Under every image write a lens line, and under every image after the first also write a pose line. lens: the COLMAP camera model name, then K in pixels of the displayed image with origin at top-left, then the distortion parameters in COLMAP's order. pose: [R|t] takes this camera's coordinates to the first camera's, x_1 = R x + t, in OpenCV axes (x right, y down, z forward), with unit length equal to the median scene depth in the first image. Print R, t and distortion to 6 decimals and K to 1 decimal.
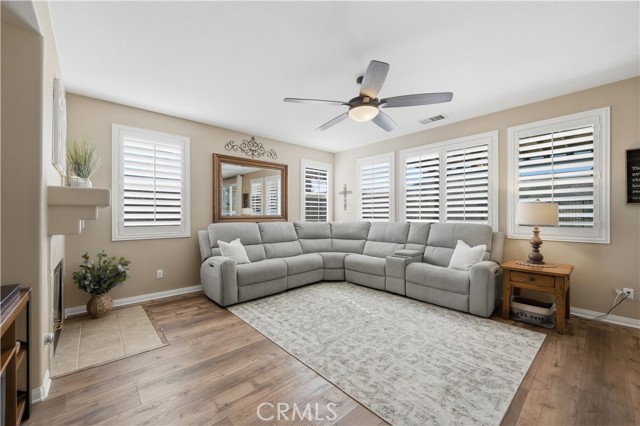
lens RADIAL K [[254.8, 0, 318.3], [0, 254.8, 212.9], [0, 0, 1]] dist [-0.000737, -0.000605]
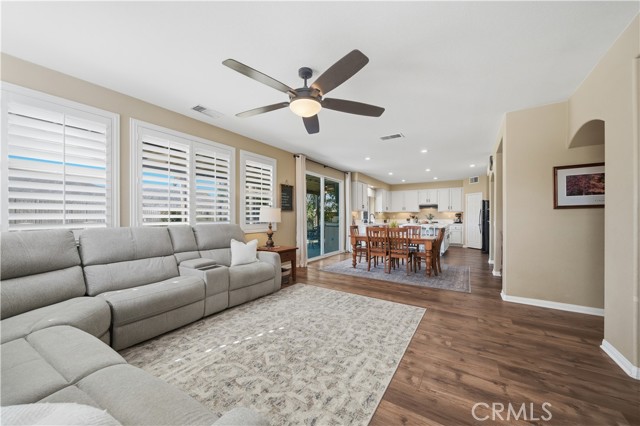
lens RADIAL K [[236.7, 0, 317.9], [0, 236.7, 215.9], [0, 0, 1]] dist [-0.002968, -0.000221]
pose [[-0.262258, -0.001410, 0.964997, -0.656920], [-0.006892, 0.999976, -0.000412, 0.005889], [-0.964973, -0.006759, -0.262261, 1.151219]]
